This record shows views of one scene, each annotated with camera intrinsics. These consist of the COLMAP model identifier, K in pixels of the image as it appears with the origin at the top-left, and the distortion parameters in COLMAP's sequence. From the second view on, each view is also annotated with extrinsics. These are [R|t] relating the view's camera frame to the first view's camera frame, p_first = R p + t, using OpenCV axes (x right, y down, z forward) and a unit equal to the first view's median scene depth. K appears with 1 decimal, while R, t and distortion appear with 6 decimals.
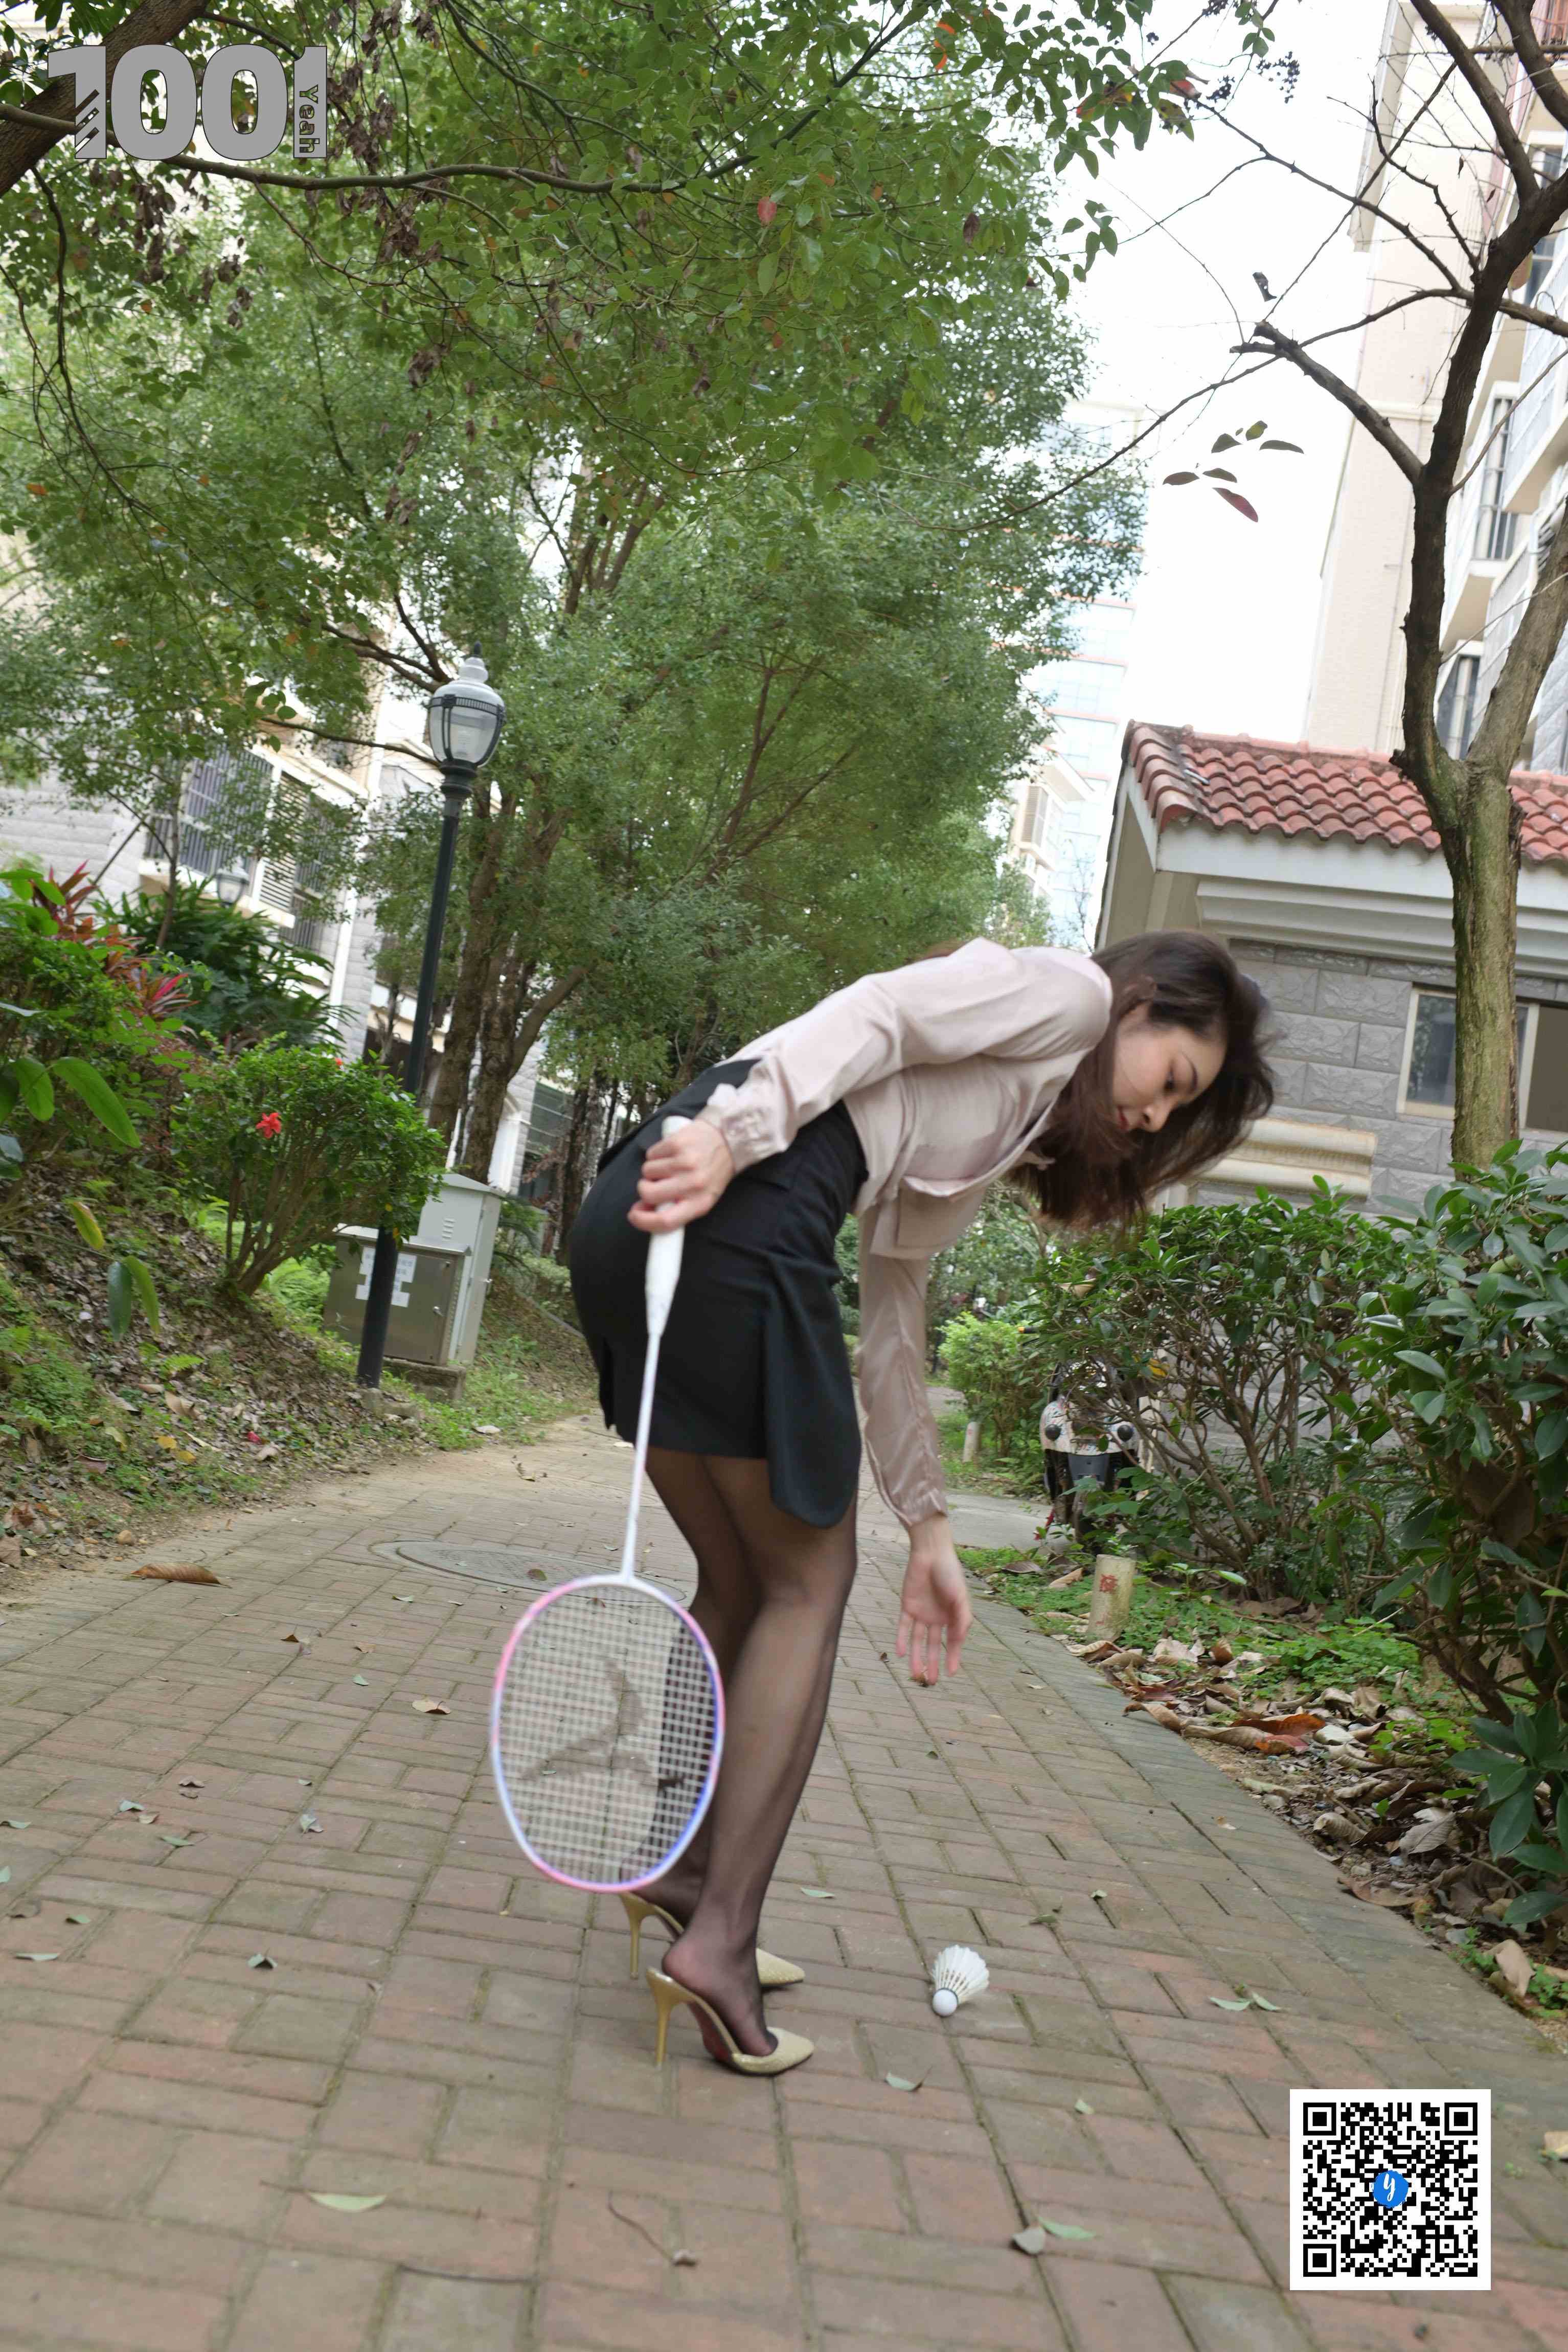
lens RADIAL K [[2305.3, 0, 772.3], [0, 2305.3, 1168.1], [0, 0, 1]] dist [-0.002126, -0.006606]
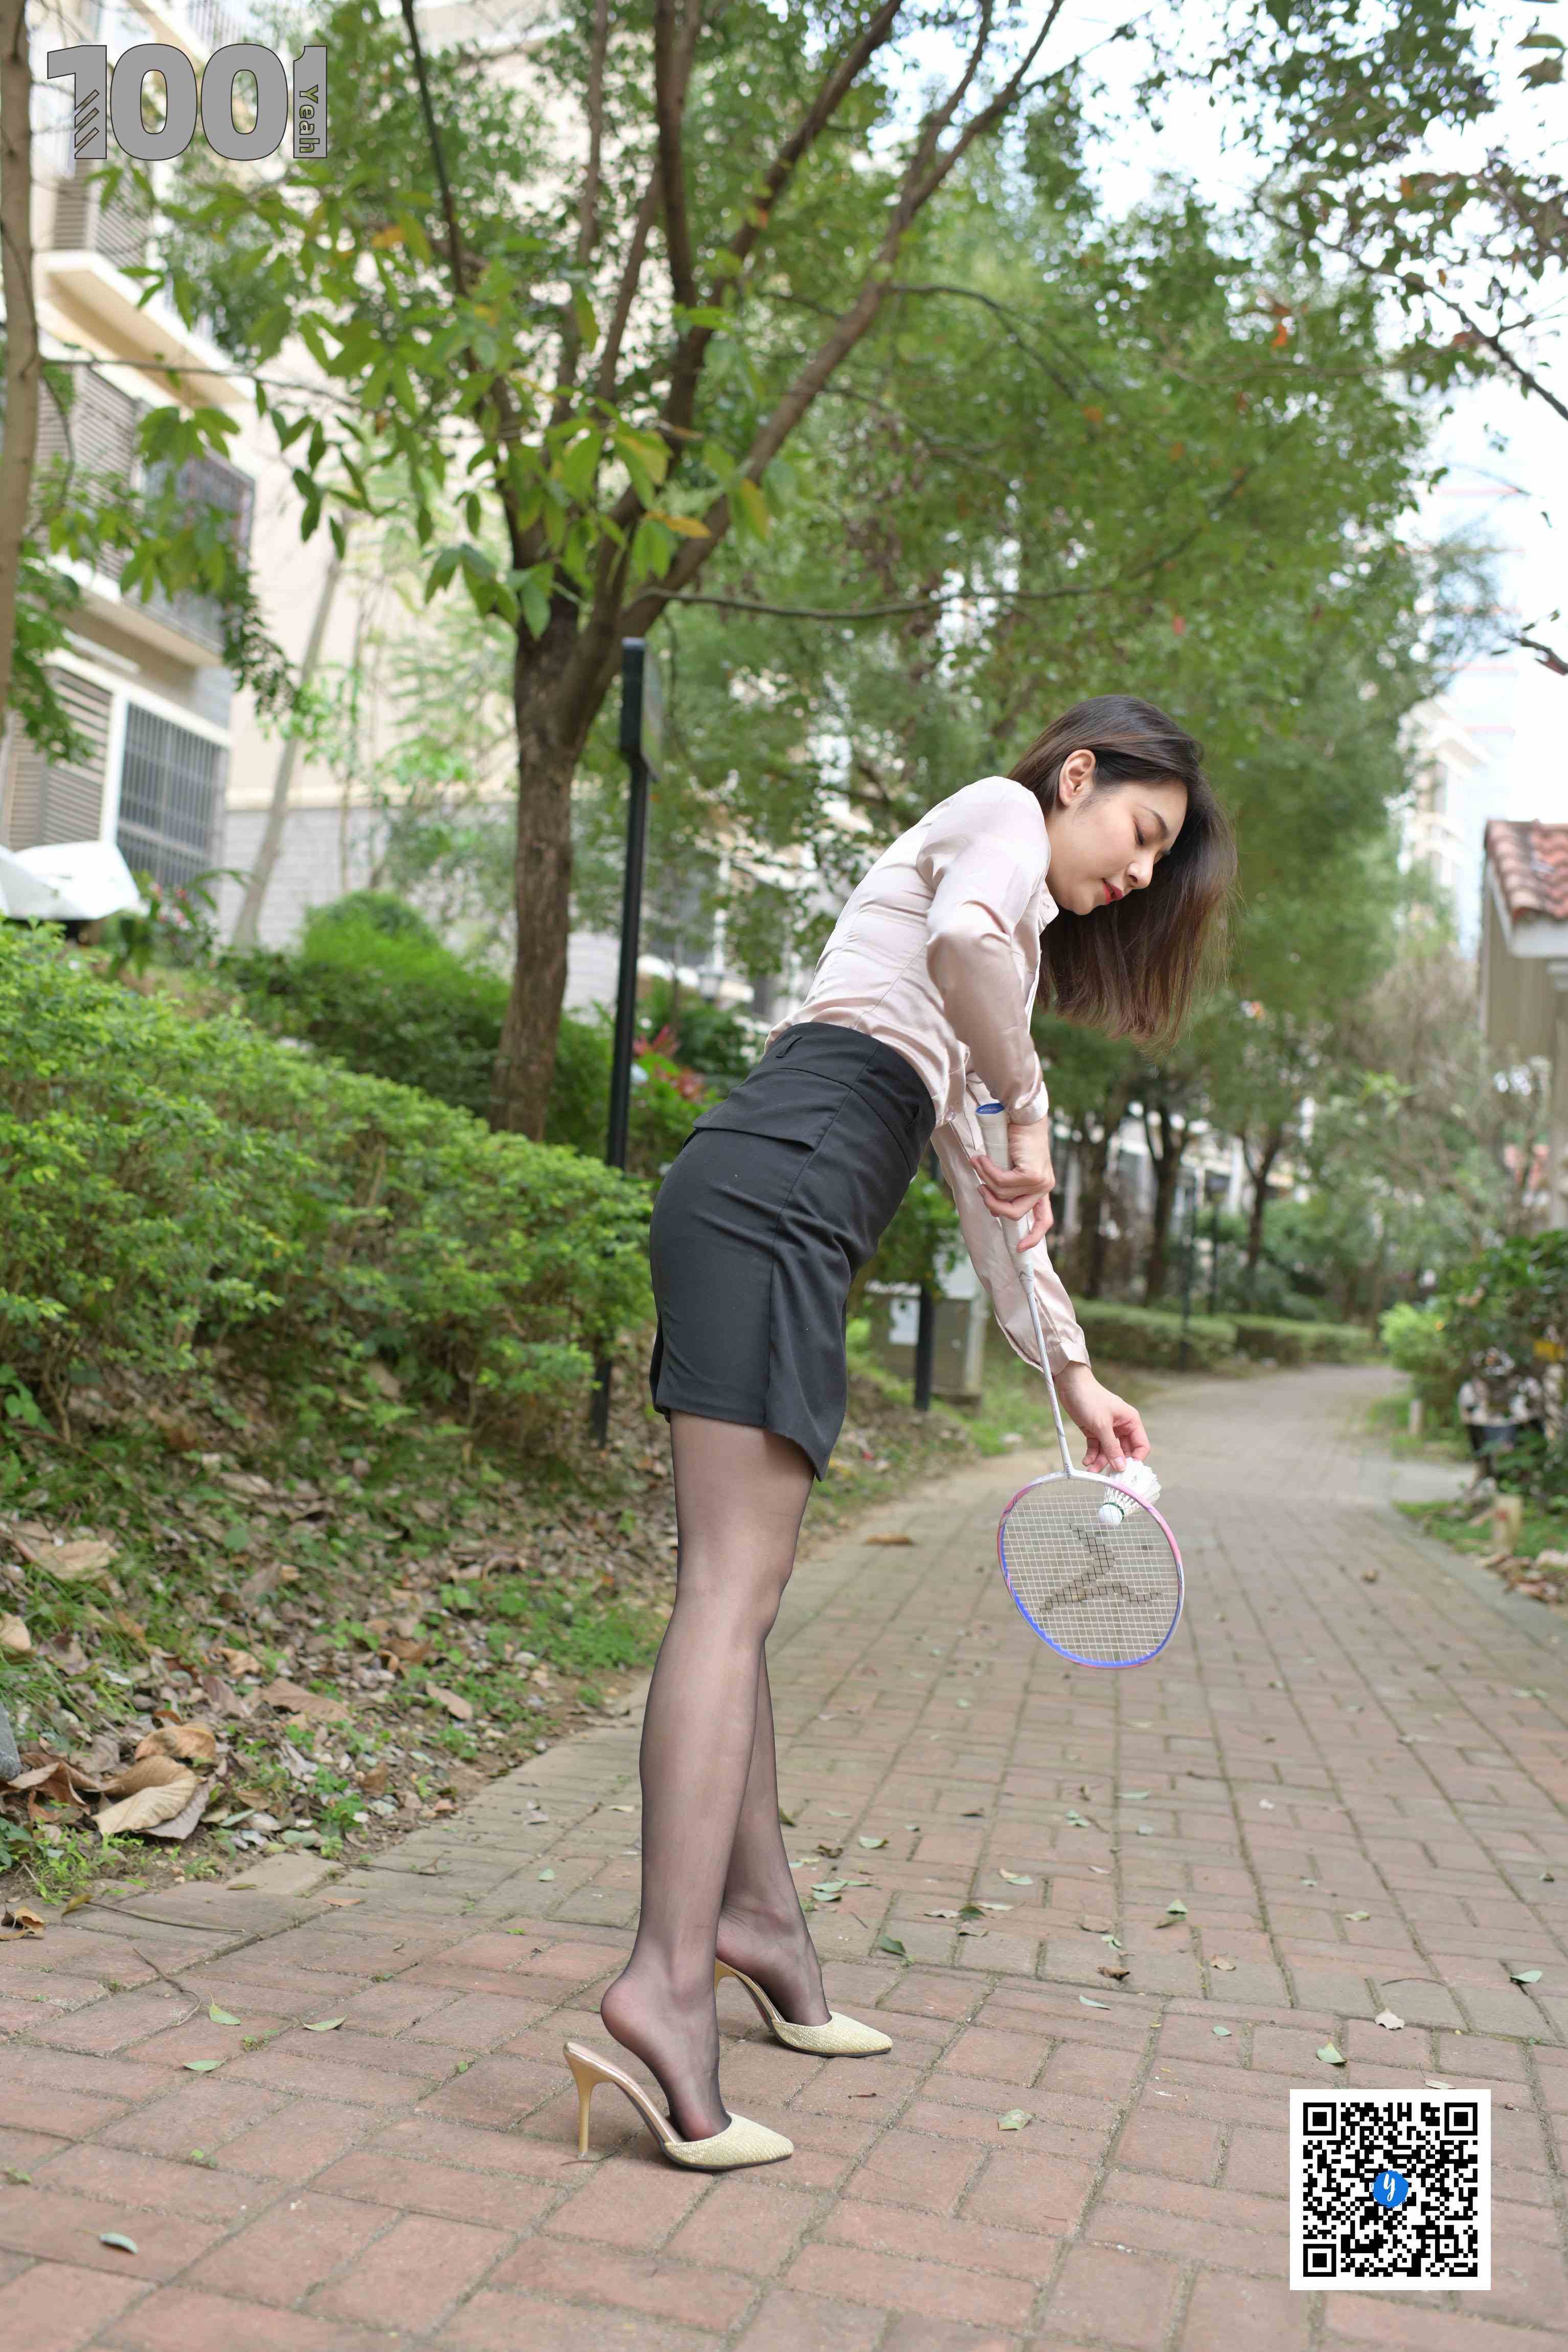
lens RADIAL K [[2313.4, 0, 784.0], [0, 2313.4, 1176.0], [0, 0, 1]] dist [0.003042, 0.000017]
pose [[0.979495, -0.093331, -0.178547, -0.010124], [0.093615, 0.995585, -0.006853, -0.045289], [0.178398, -0.010002, 0.983908, -0.367999]]
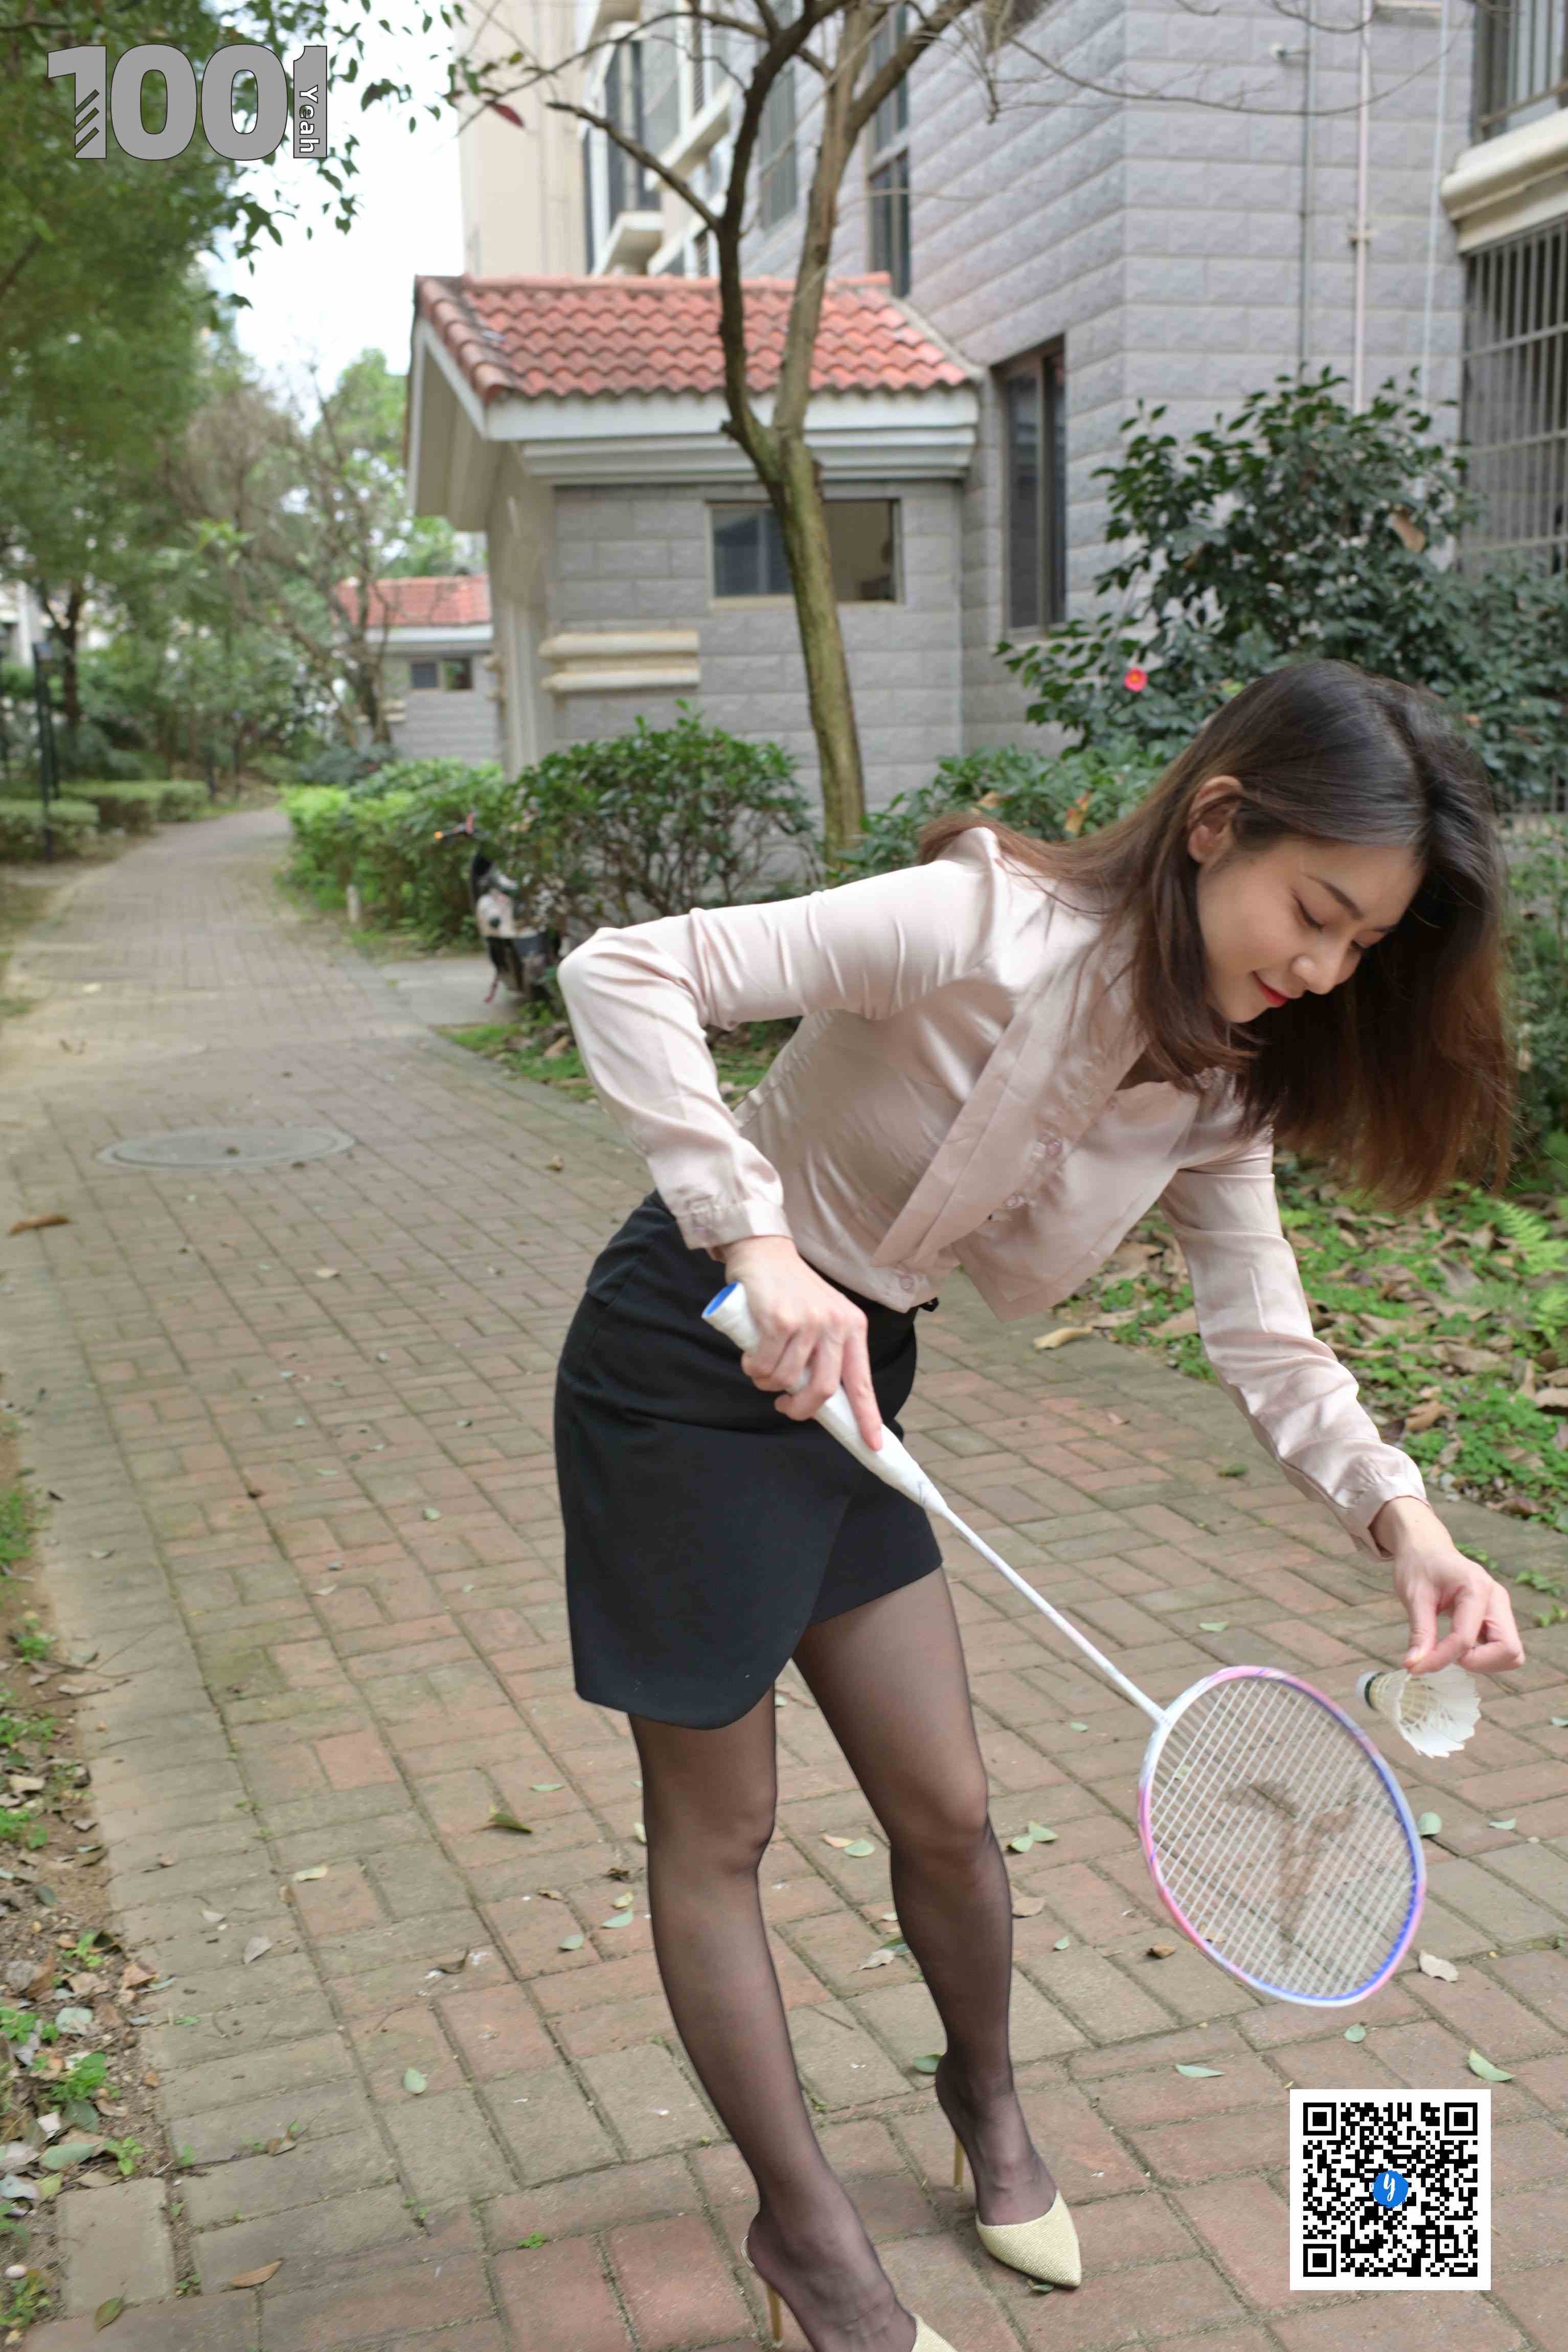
lens RADIAL K [[2305.3, 0, 772.3], [0, 2305.3, 1168.1], [0, 0, 1]] dist [-0.002126, -0.006606]
pose [[0.930862, -0.236993, 0.278082, -0.135579], [0.151982, 0.943284, 0.295156, -0.122067], [-0.332260, -0.232486, 0.914086, -0.257215]]
